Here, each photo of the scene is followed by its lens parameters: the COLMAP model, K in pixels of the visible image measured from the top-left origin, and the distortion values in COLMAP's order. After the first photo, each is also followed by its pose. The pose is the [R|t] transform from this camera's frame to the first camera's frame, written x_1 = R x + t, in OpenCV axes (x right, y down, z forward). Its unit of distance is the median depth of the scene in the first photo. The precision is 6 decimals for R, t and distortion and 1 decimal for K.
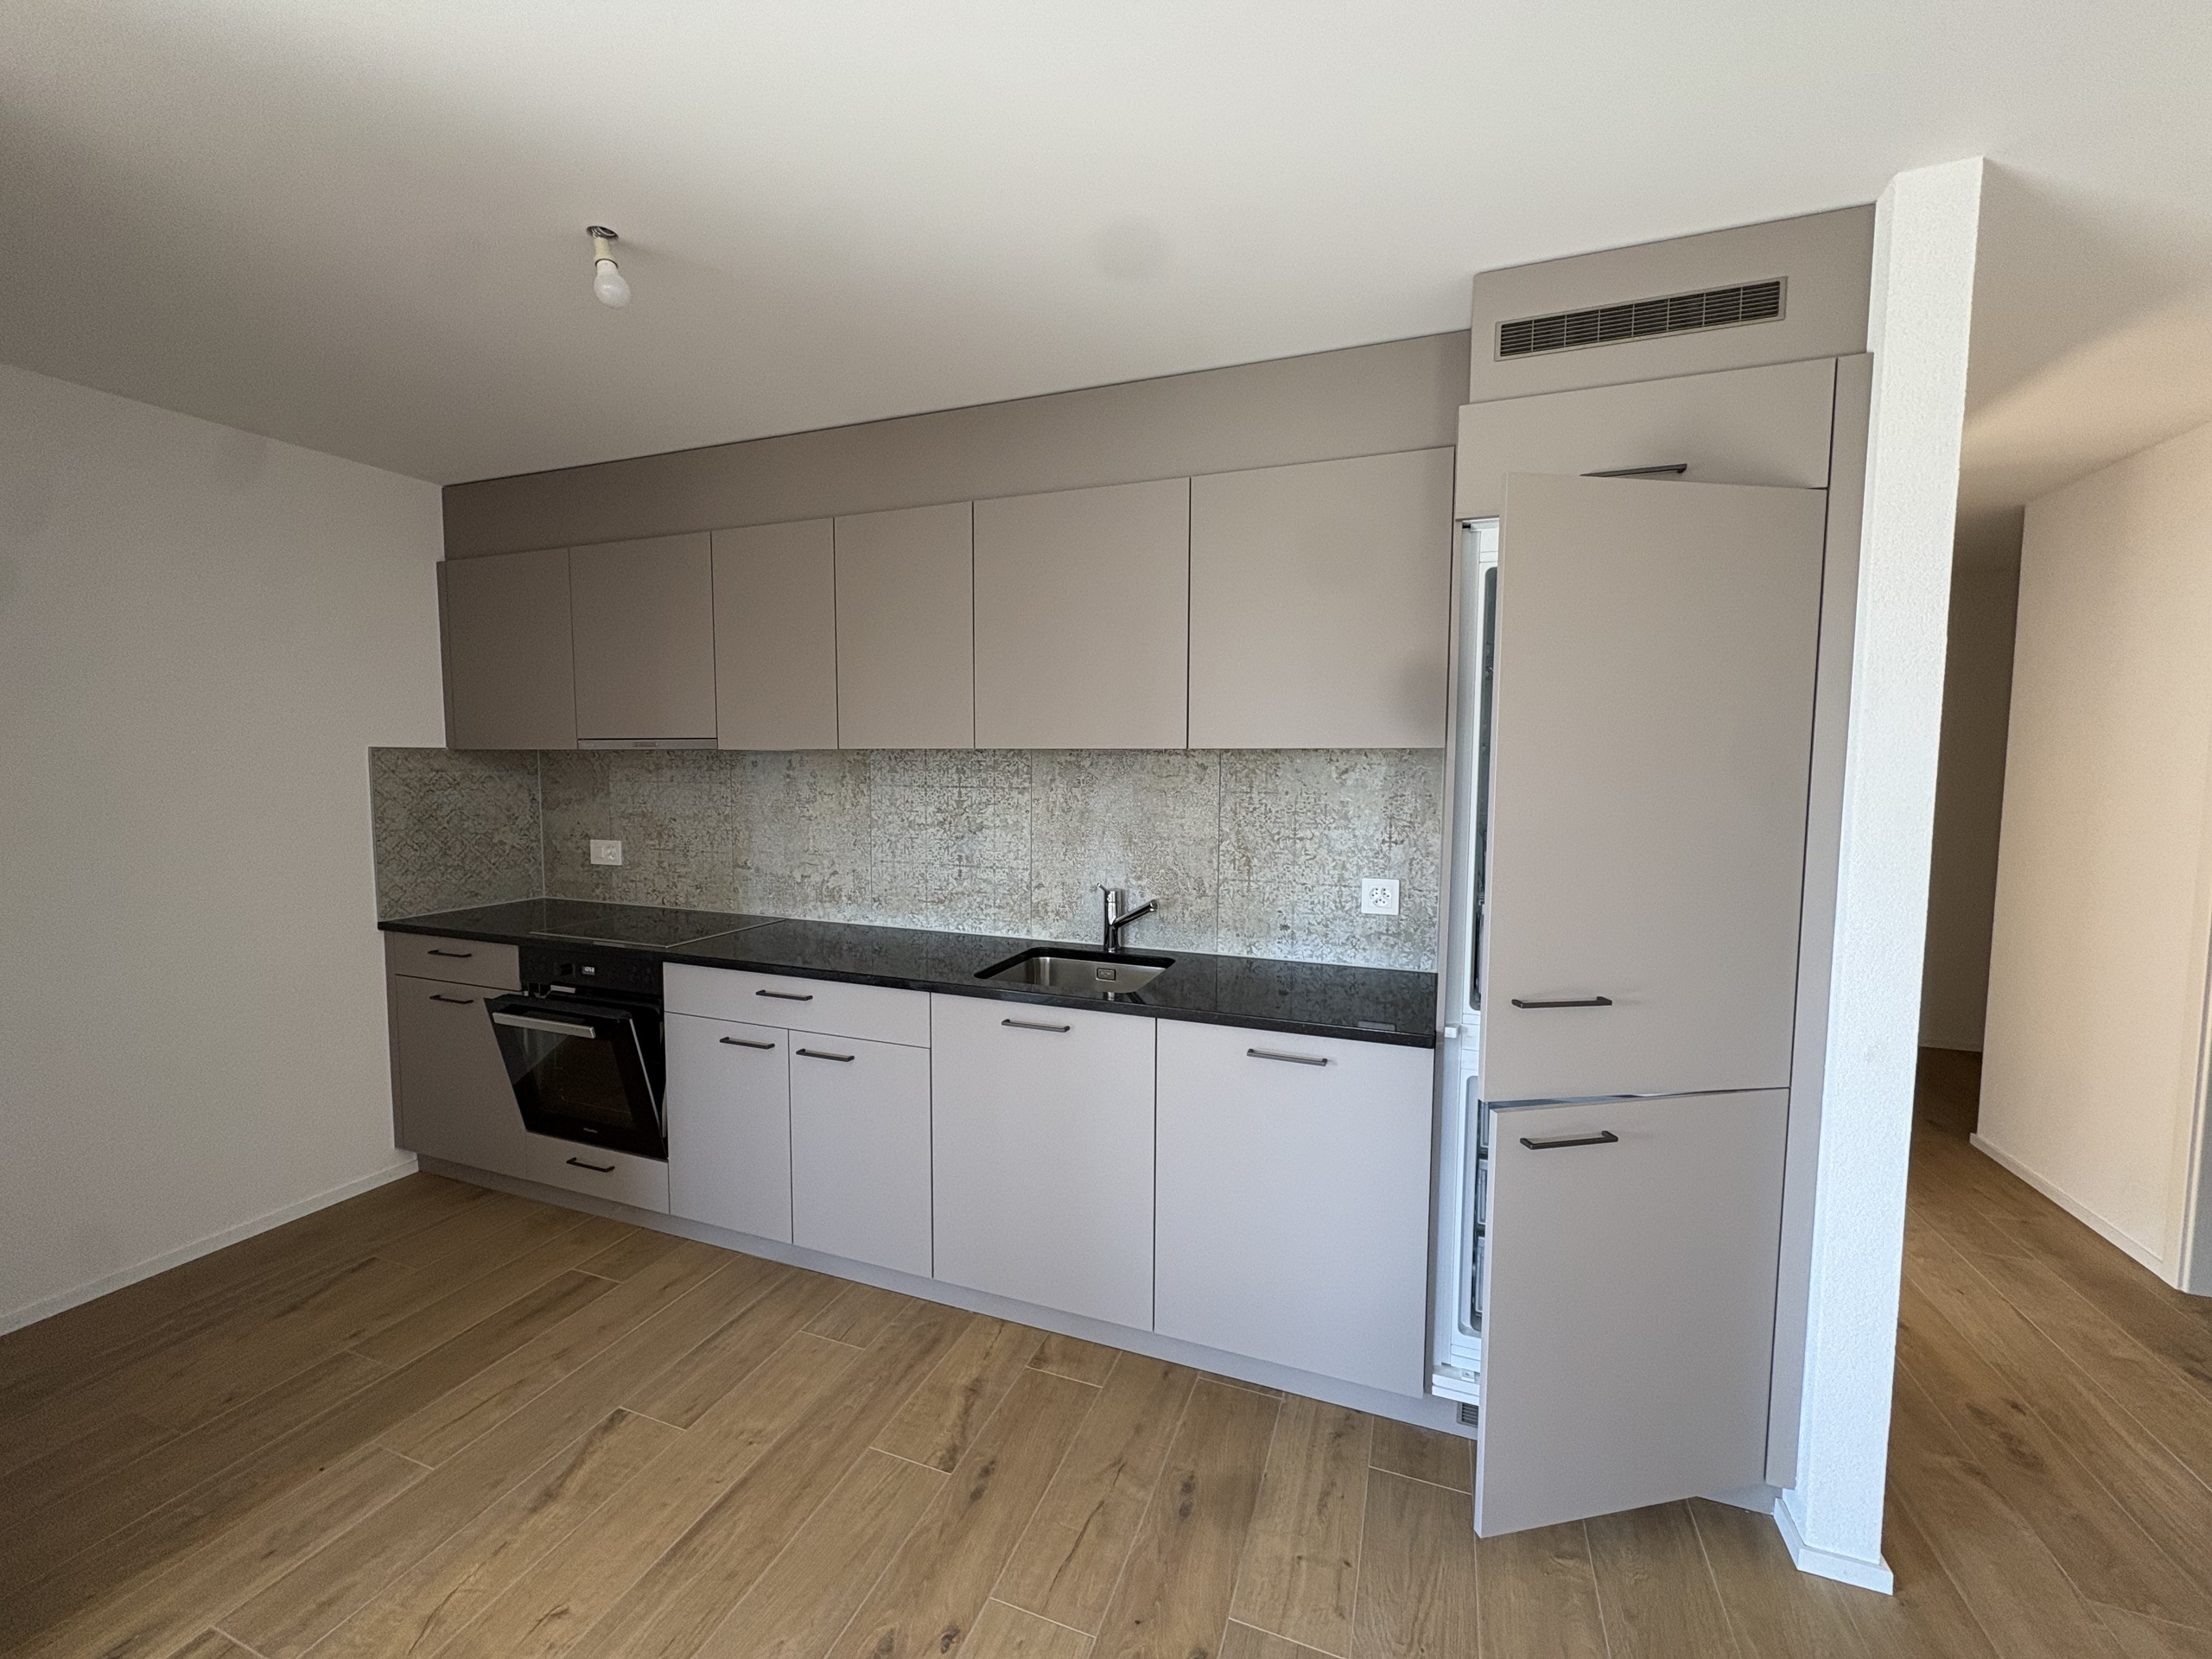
lens RADIAL K [[871.9, 0, 1111.9], [0, 871.9, 825.9], [0, 0, 1]] dist [-0.002542, -0.000735]
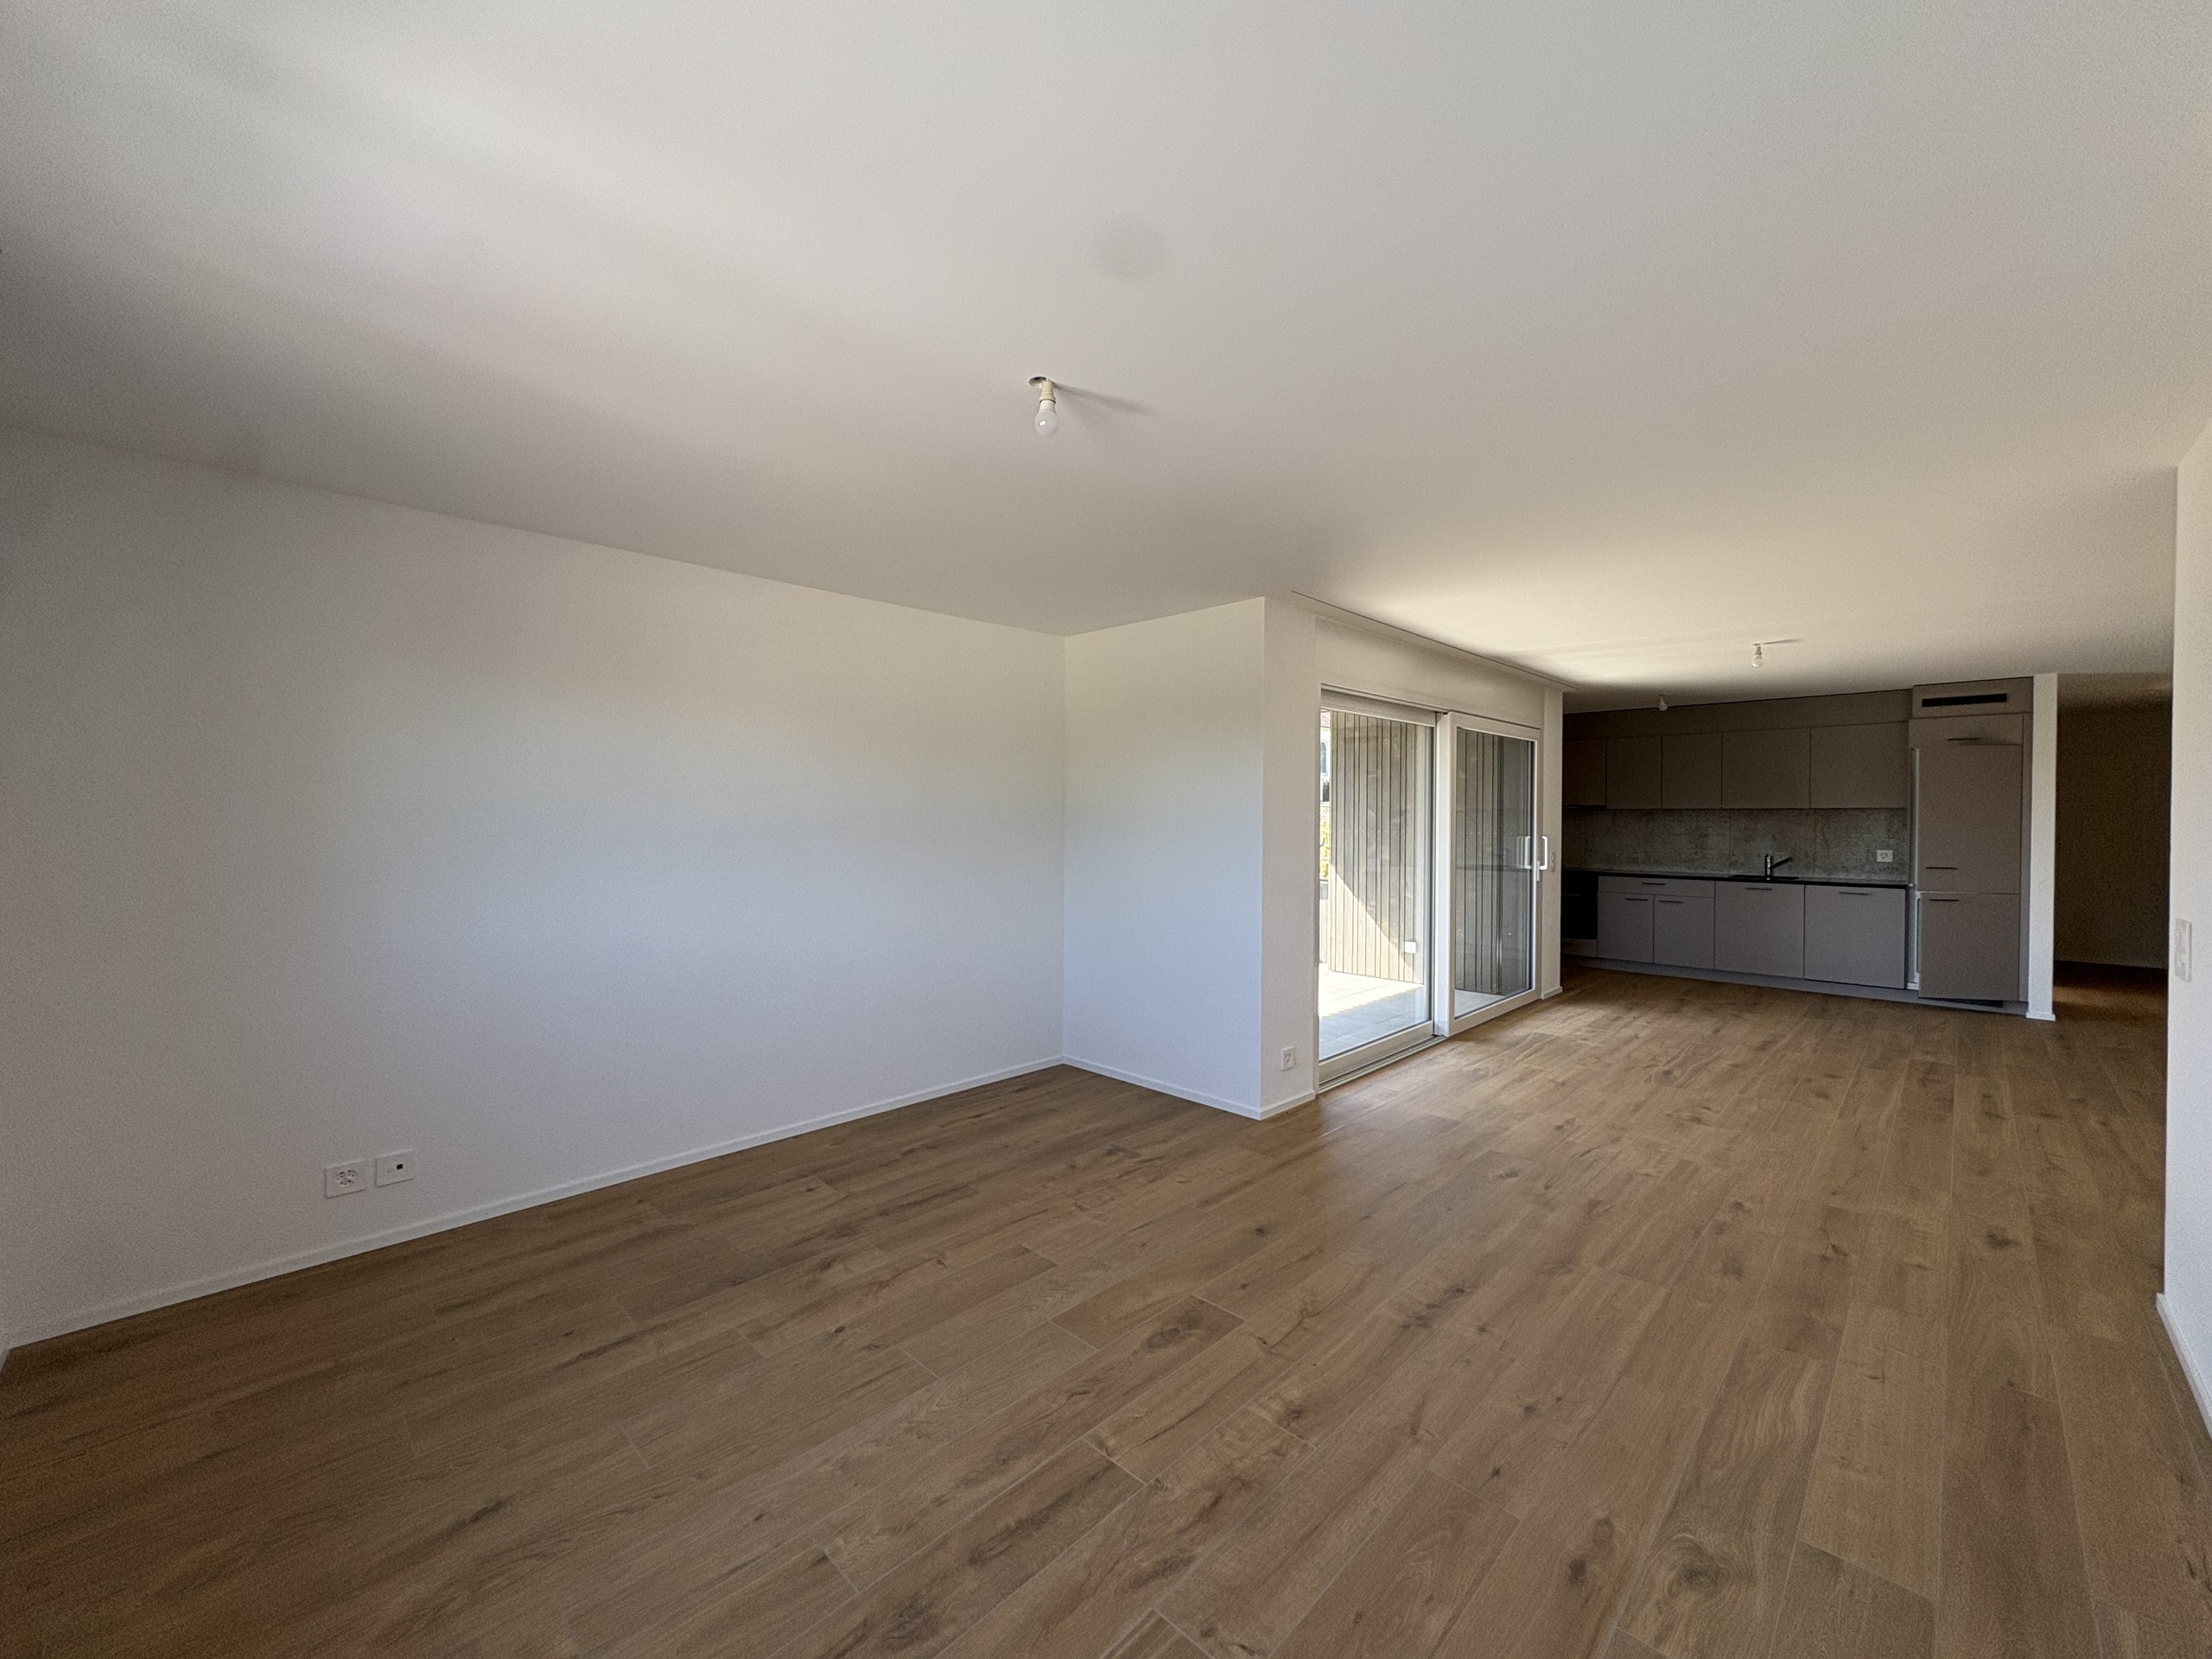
lens RADIAL K [[871.9, 0, 1105.8], [0, 871.9, 827.2], [0, 0, 1]] dist [-0.002542, -0.000735]
pose [[0.911226, 0.001649, -0.411903, -0.897932], [-0.026760, 0.998116, -0.055204, 0.216690], [0.411036, 0.061326, 0.909554, -2.814495]]
